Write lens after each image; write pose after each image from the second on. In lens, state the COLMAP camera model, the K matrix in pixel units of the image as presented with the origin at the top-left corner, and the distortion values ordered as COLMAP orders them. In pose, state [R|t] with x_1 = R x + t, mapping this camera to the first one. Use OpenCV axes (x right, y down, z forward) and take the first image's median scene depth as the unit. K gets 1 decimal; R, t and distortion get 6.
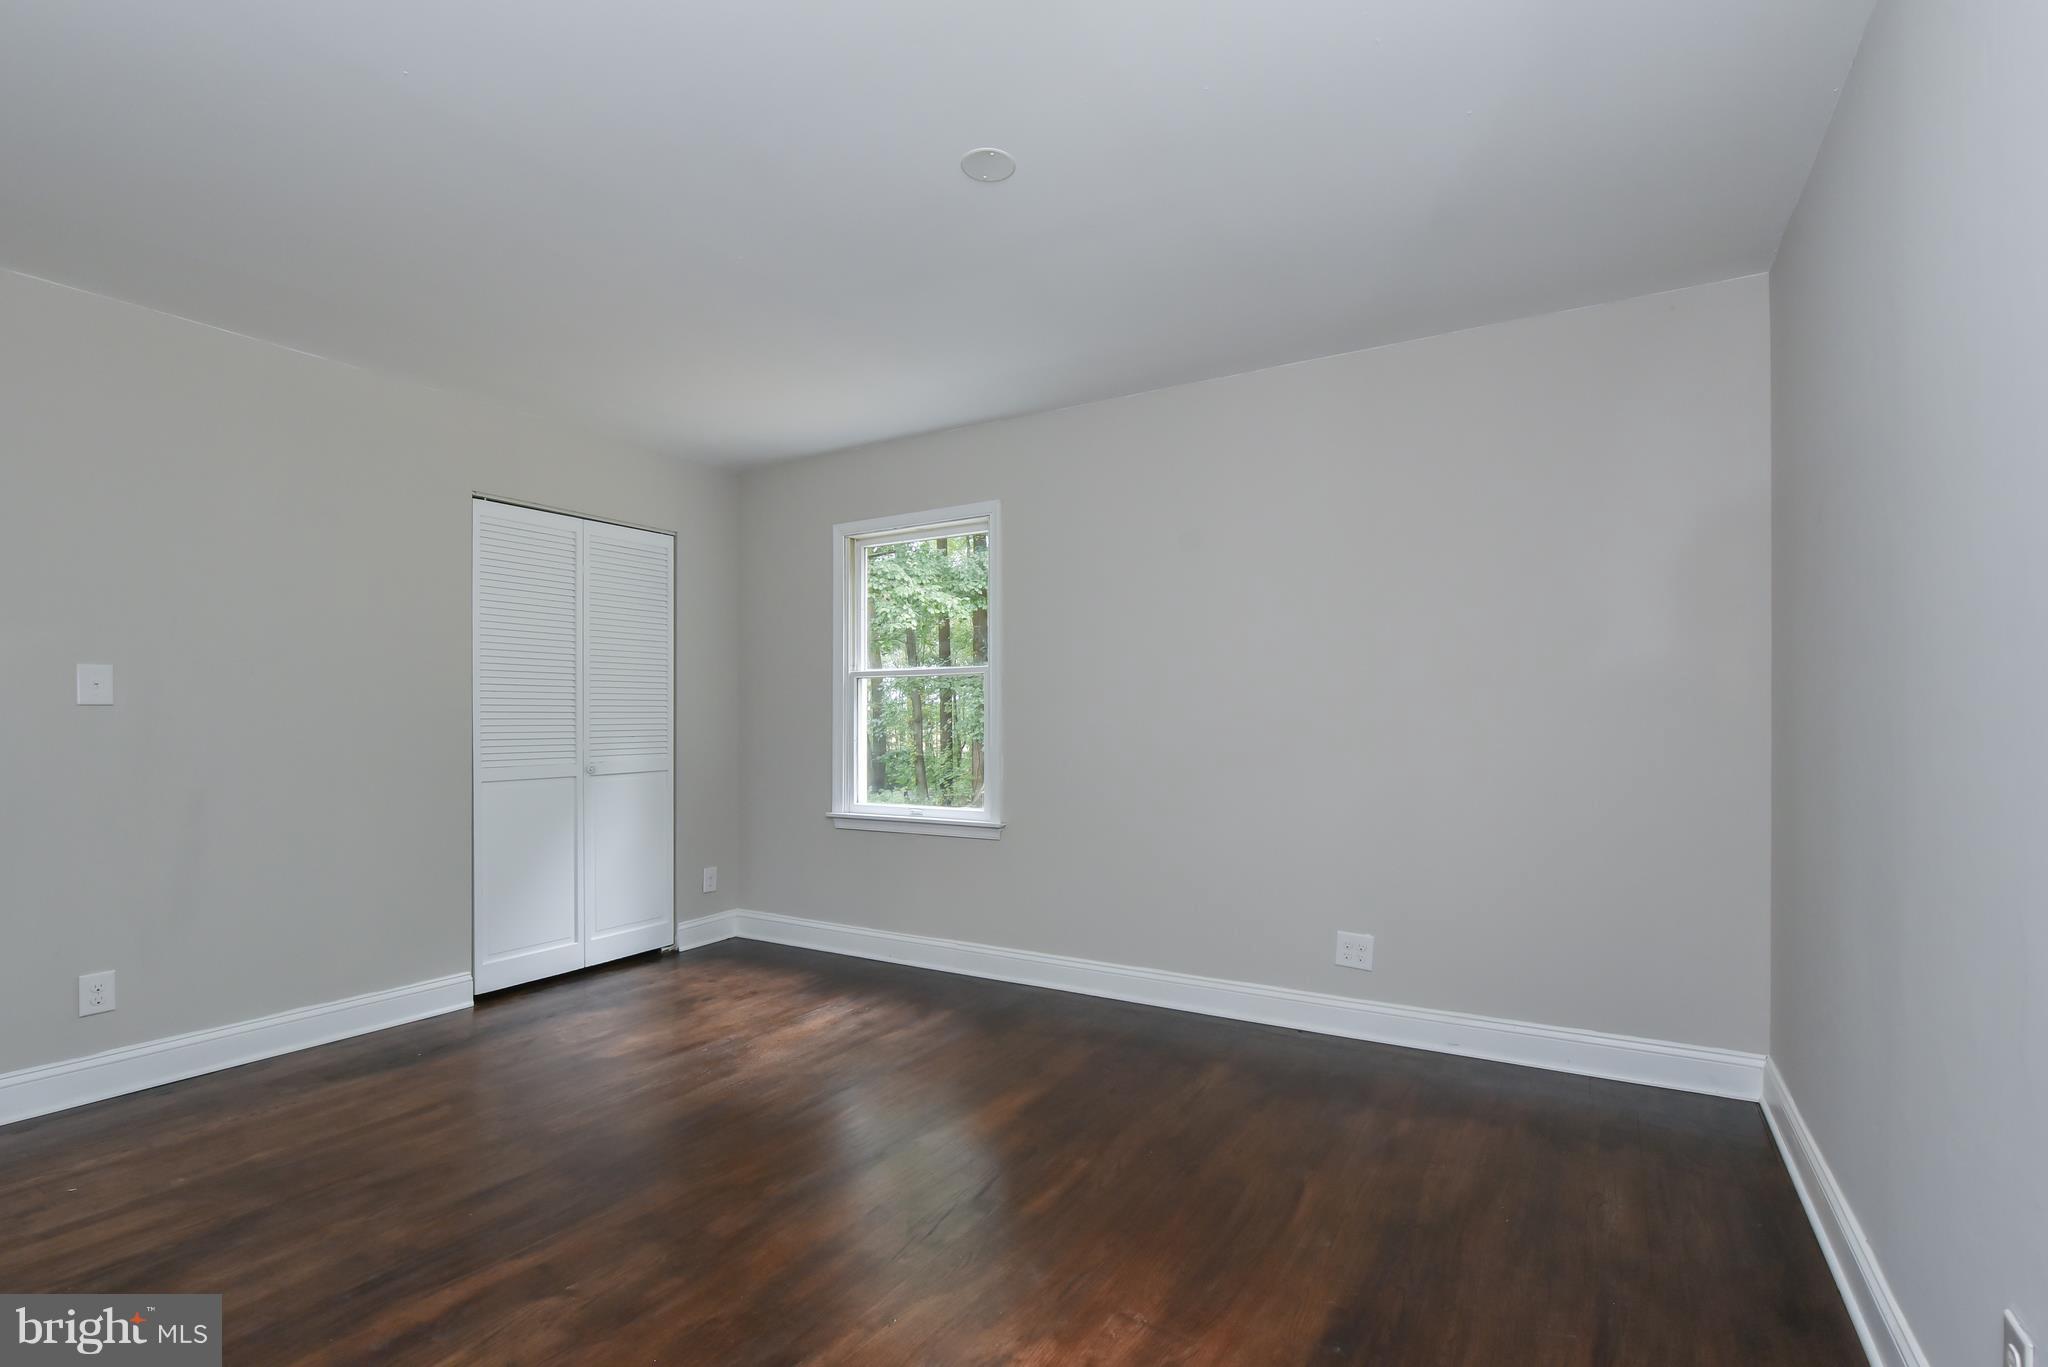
lens RADIAL K [[888.6, 0, 1022.4], [0, 888.6, 699.1], [0, 0, 1]] dist [-0.011234, -0.000387]
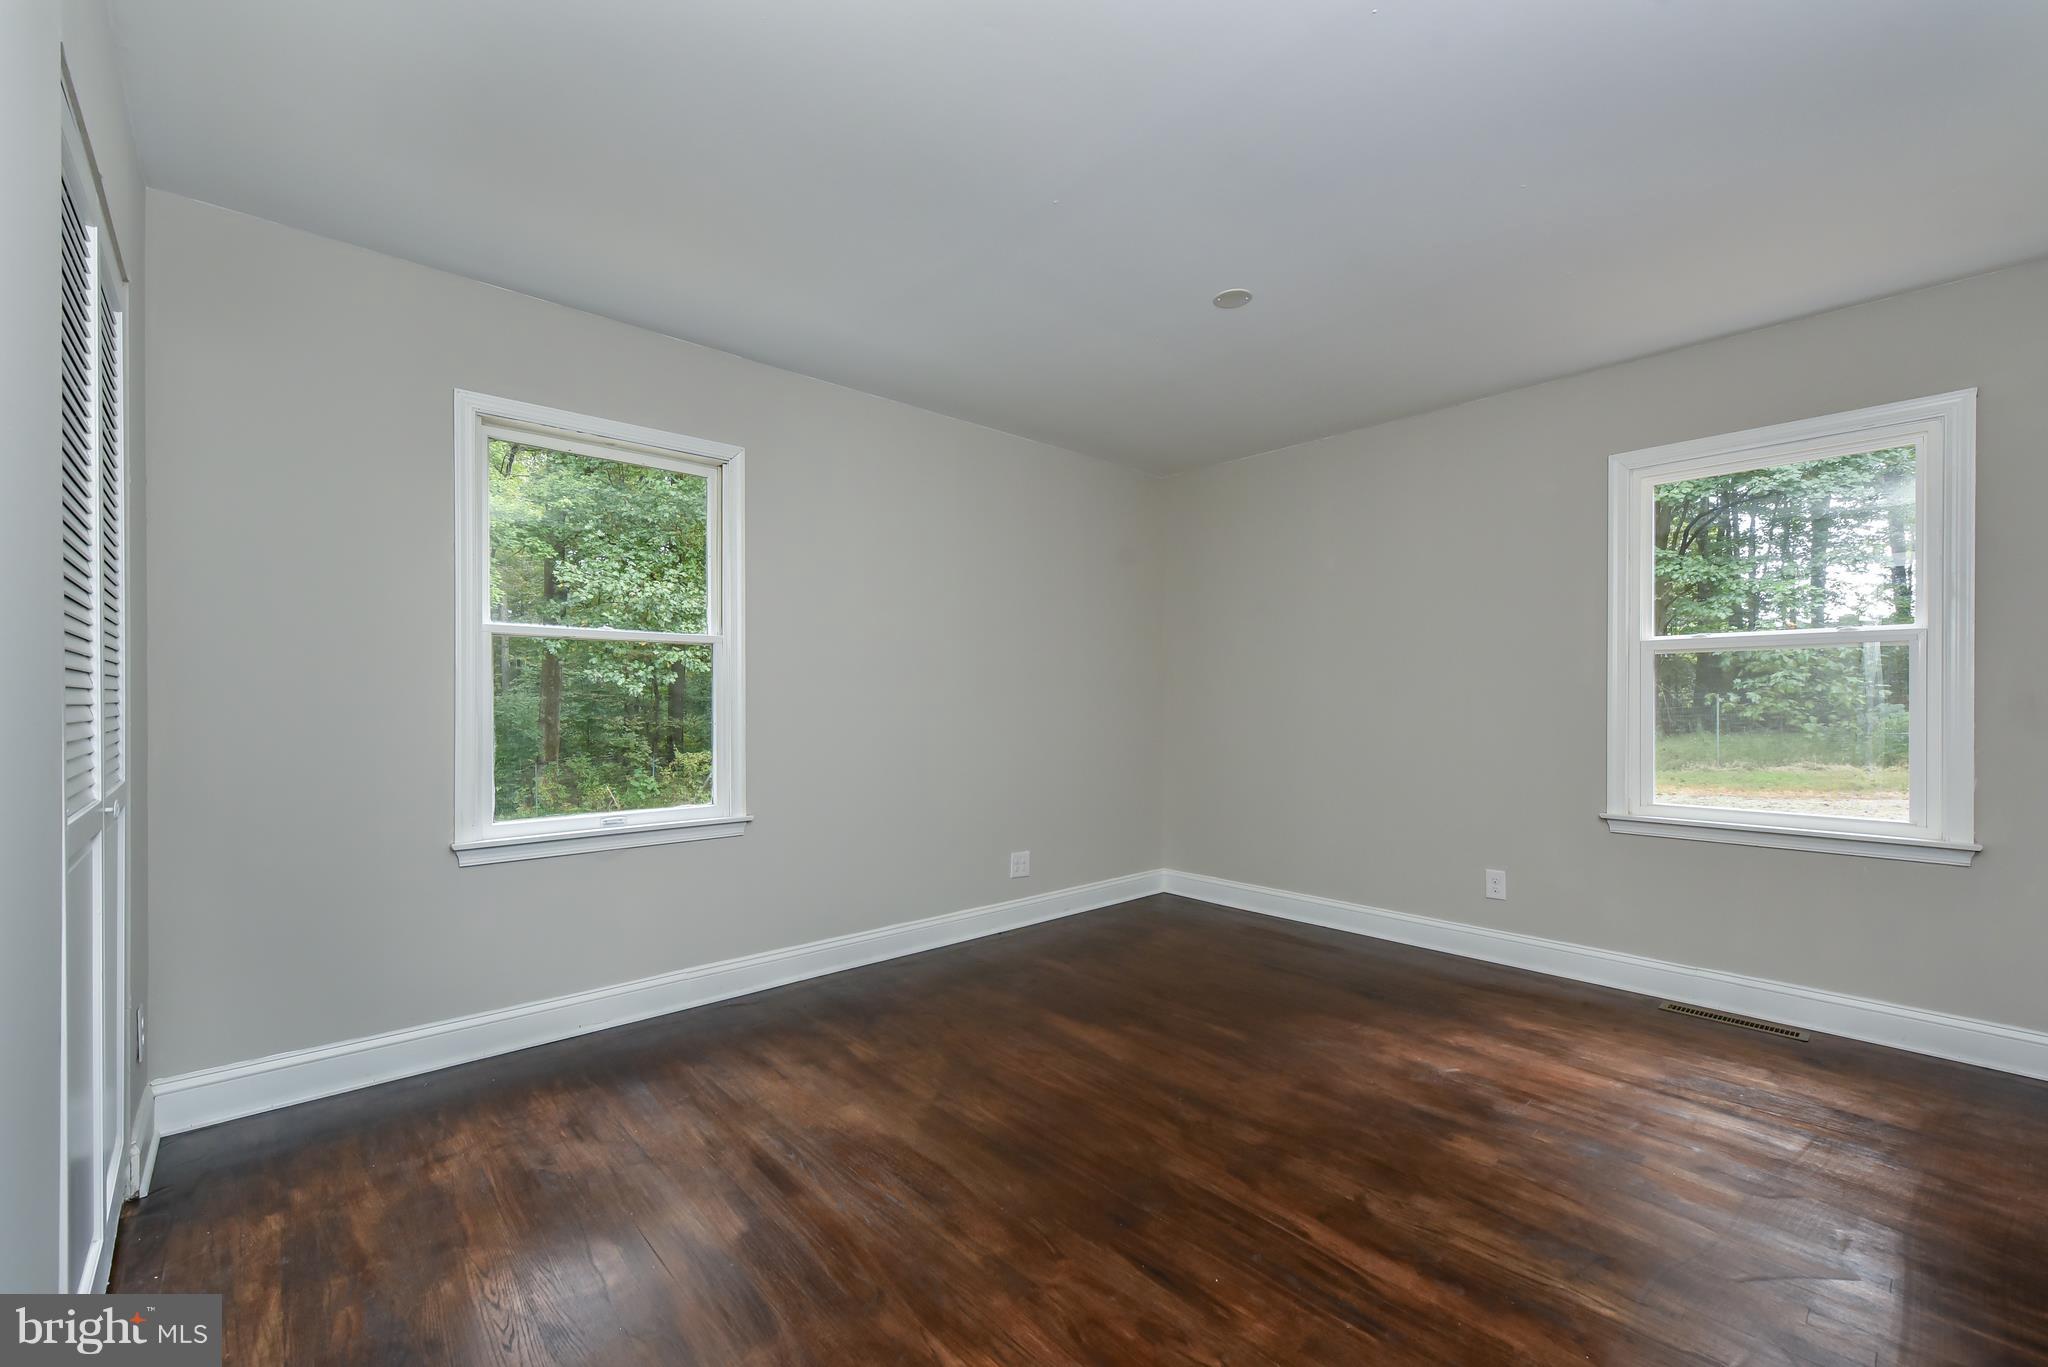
lens RADIAL K [[888.6, 0, 982.2], [0, 888.6, 714.2], [0, 0, 1]] dist [-0.011234, -0.000387]
pose [[0.312926, -0.016561, 0.949633, -0.917161], [-0.016505, 0.999602, 0.022871, 0.016577], [-0.949634, -0.022831, 0.312528, 0.591447]]
